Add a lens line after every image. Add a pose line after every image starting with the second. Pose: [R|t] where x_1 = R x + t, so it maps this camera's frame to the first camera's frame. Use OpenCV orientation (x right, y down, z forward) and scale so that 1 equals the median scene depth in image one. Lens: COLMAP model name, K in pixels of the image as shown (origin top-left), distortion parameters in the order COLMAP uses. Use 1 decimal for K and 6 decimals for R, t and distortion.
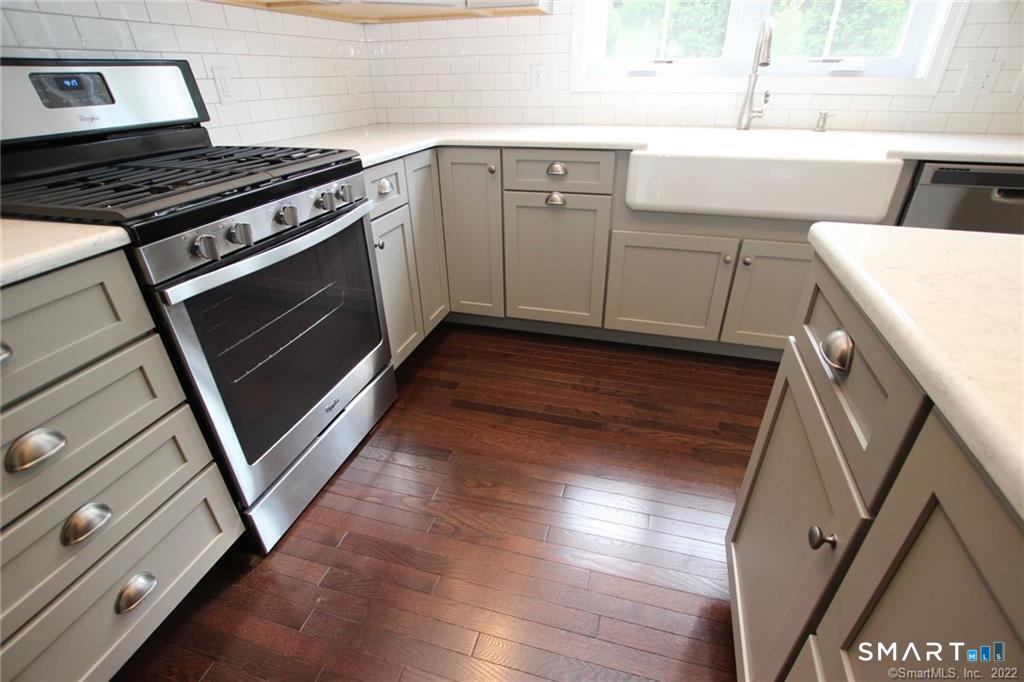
lens RADIAL K [[475.2, 0, 516.0], [0, 475.2, 346.0], [0, 0, 1]] dist [-0.028729, 0.000397]
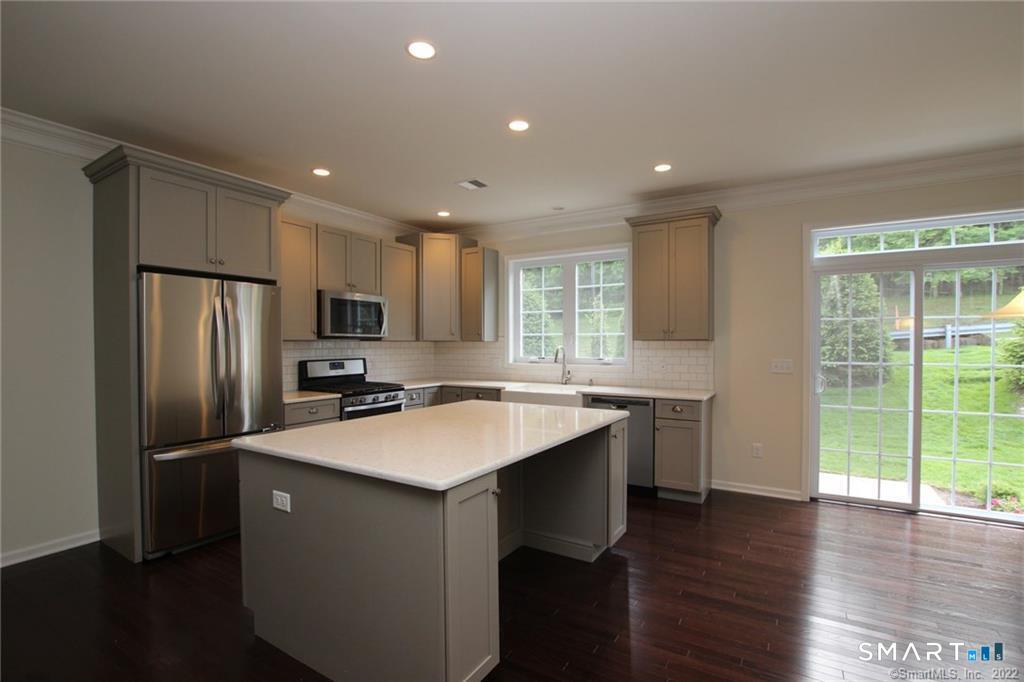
lens RADIAL K [[475.2, 0, 516.0], [0, 475.2, 346.0], [0, 0, 1]] dist [-0.028729, 0.000397]
pose [[0.964265, 0.015520, -0.264485, 1.228642], [-0.142698, 0.871536, -0.469108, 0.754425], [0.223228, 0.490086, 0.842606, -1.664692]]
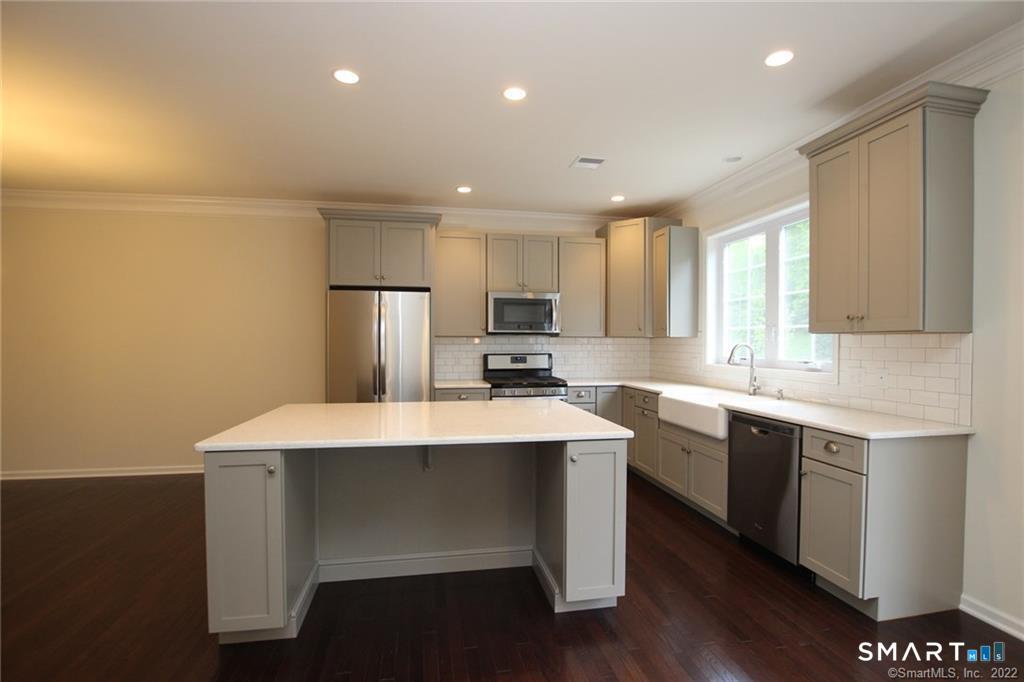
lens RADIAL K [[475.2, 0, 516.0], [0, 475.2, 346.0], [0, 0, 1]] dist [-0.028729, 0.000397]
pose [[0.450612, 0.023679, -0.892406, 2.309022], [-0.450157, 0.869279, -0.204237, 0.196684], [0.770913, 0.493755, 0.402367, -0.680491]]
